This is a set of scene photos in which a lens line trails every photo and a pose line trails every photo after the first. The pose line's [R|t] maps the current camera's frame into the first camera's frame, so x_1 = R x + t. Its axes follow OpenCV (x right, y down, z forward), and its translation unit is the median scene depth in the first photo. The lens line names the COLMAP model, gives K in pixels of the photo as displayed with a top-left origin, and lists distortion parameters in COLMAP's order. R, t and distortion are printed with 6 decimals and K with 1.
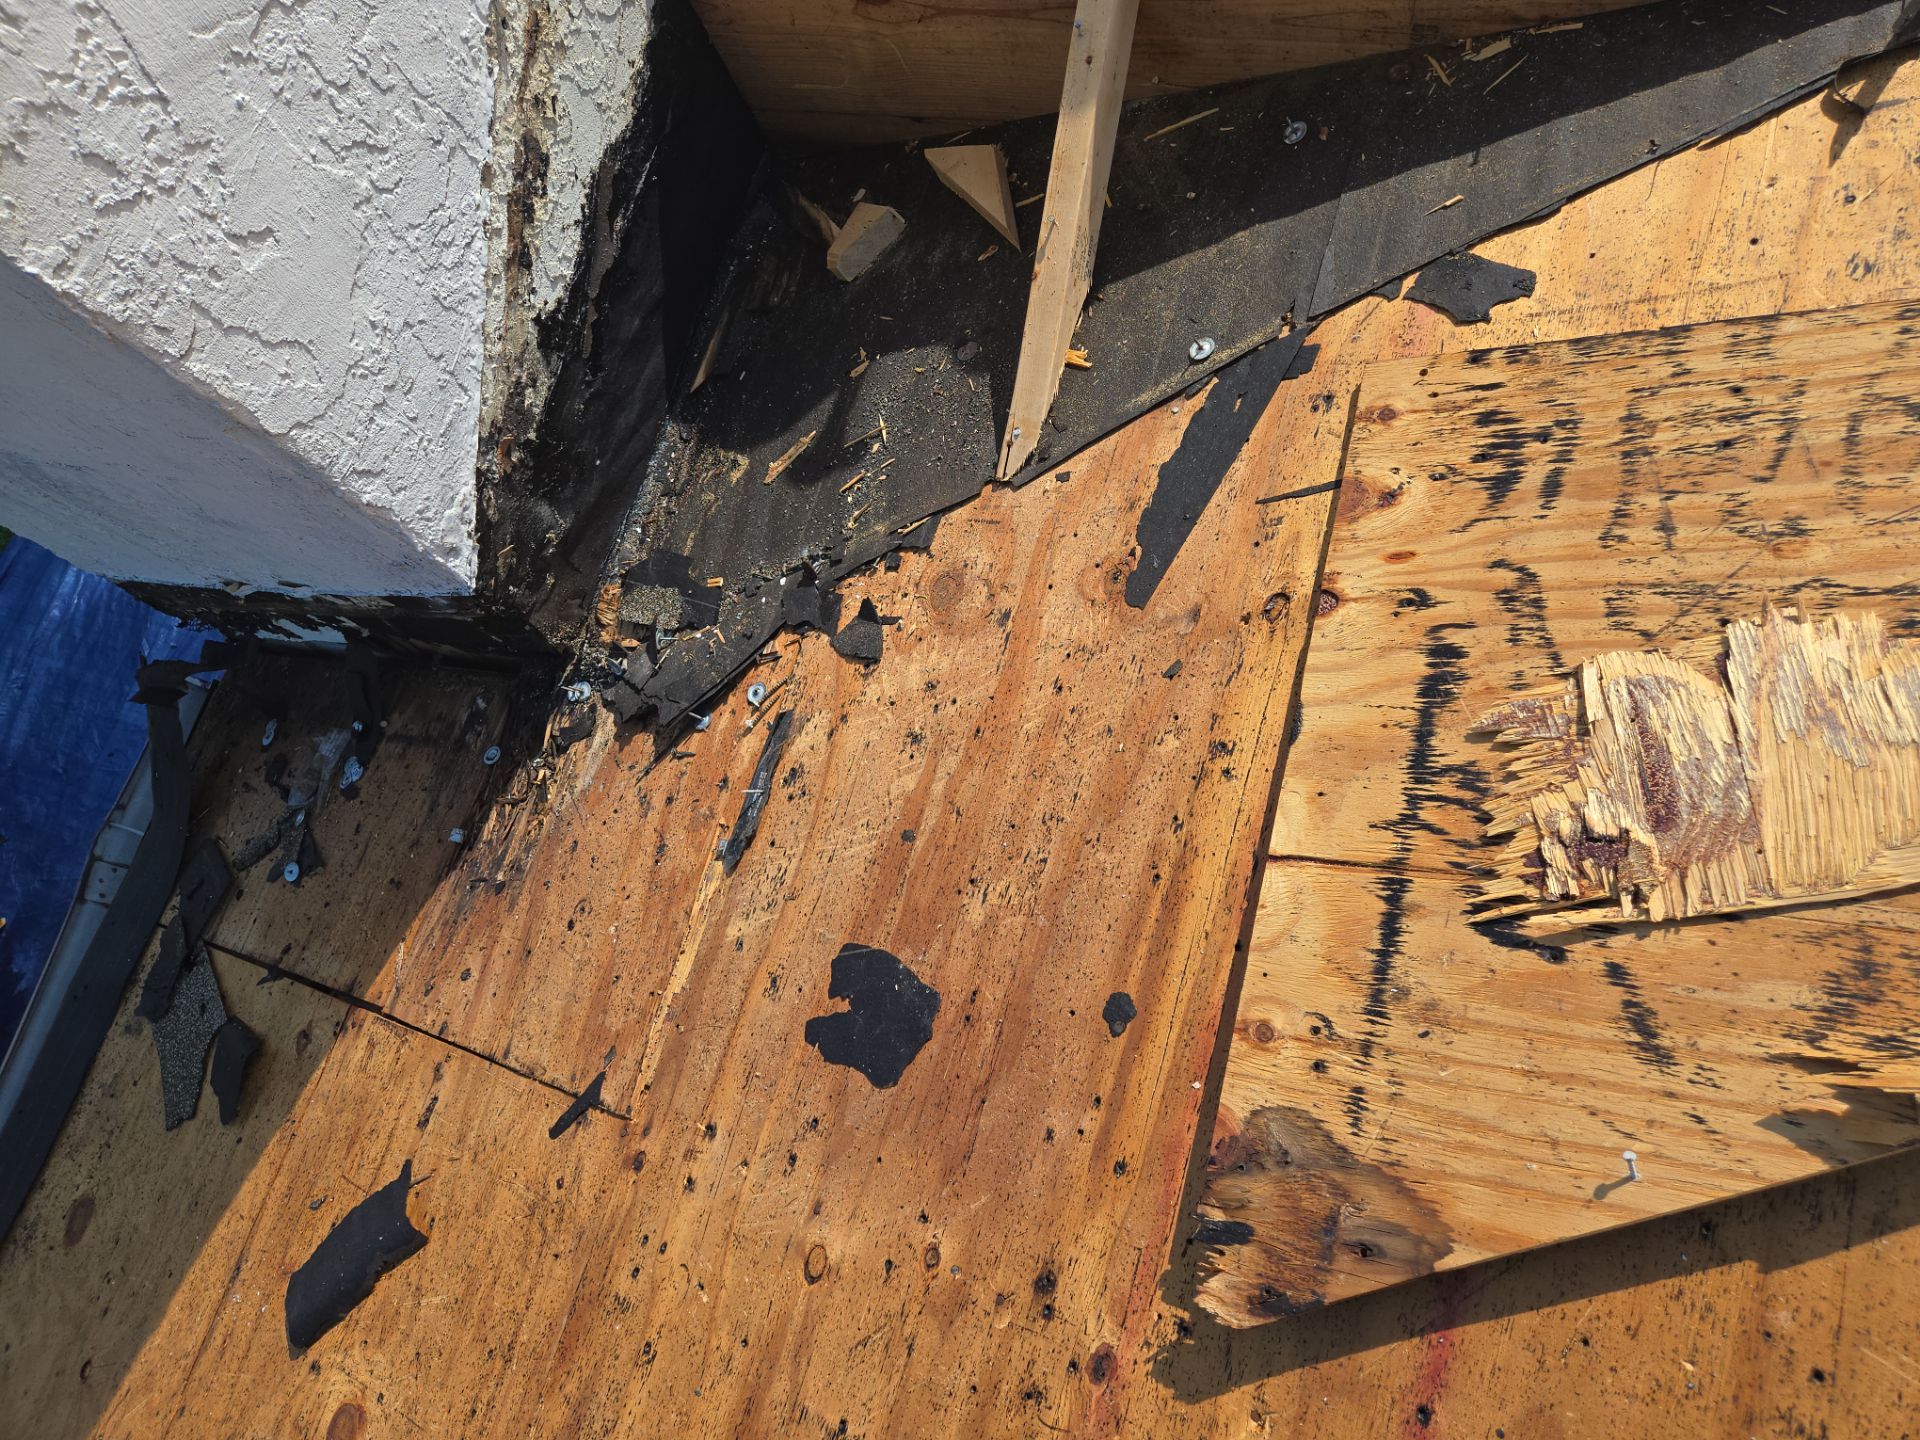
lens RADIAL K [[1312.9, 0, 1119.8], [0, 1312.9, 678.5], [0, 0, 1]] dist [0.080254, -0.045924]
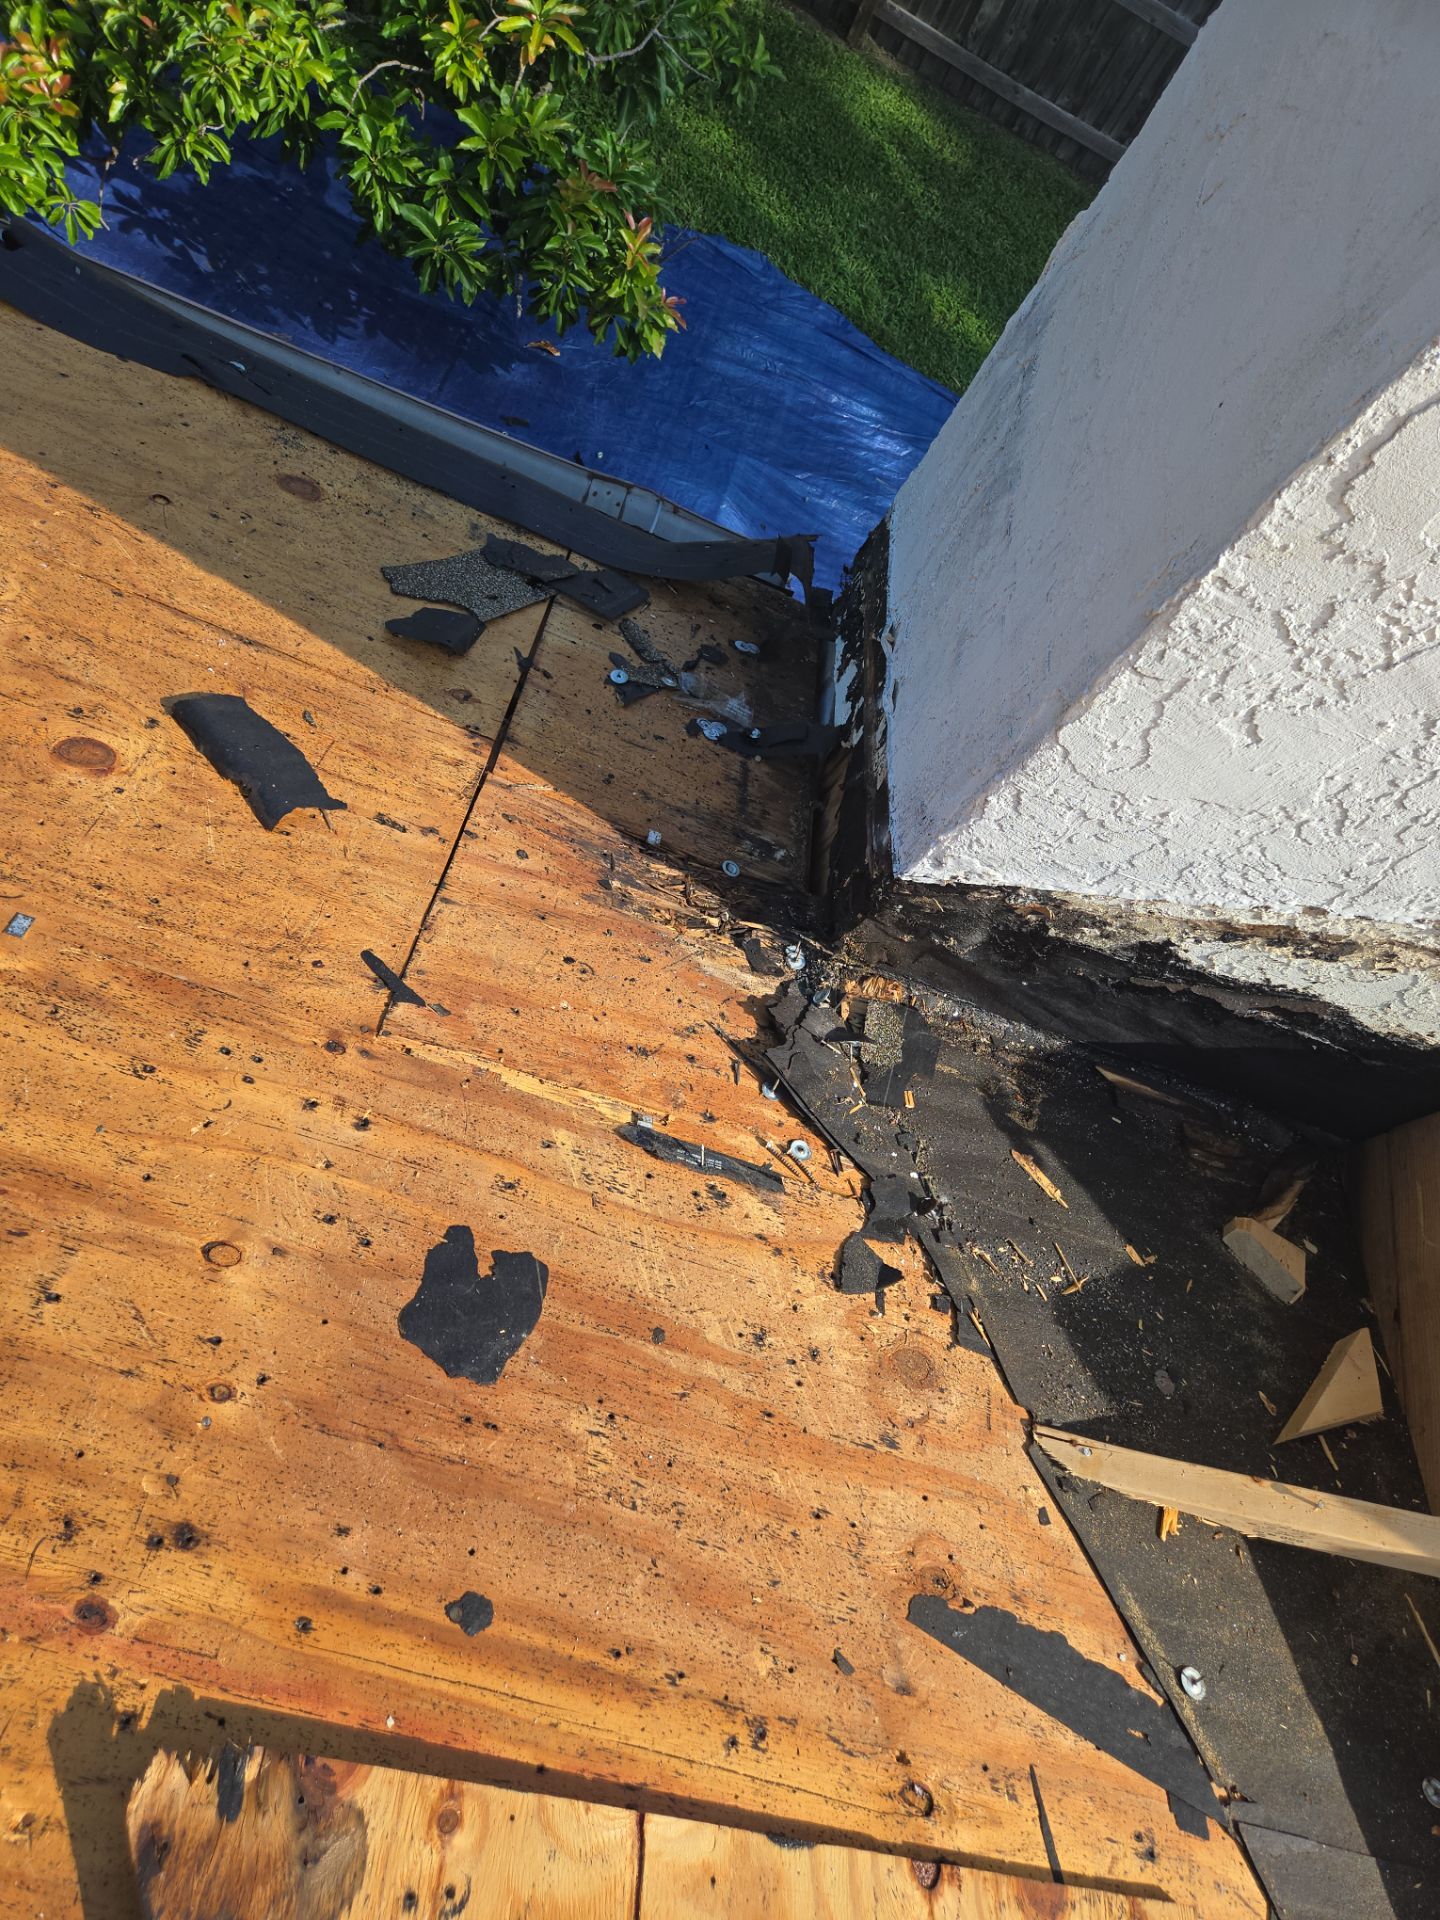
lens RADIAL K [[1269.8, 0, 720.0], [0, 1269.8, 960.0], [0, 0, 1]] dist [0.084288, -0.076588]
pose [[-0.003160, 0.988833, -0.148997, -0.285135], [-0.999992, -0.003468, -0.001807, 0.076050], [-0.002303, 0.148990, 0.988836, 0.042643]]
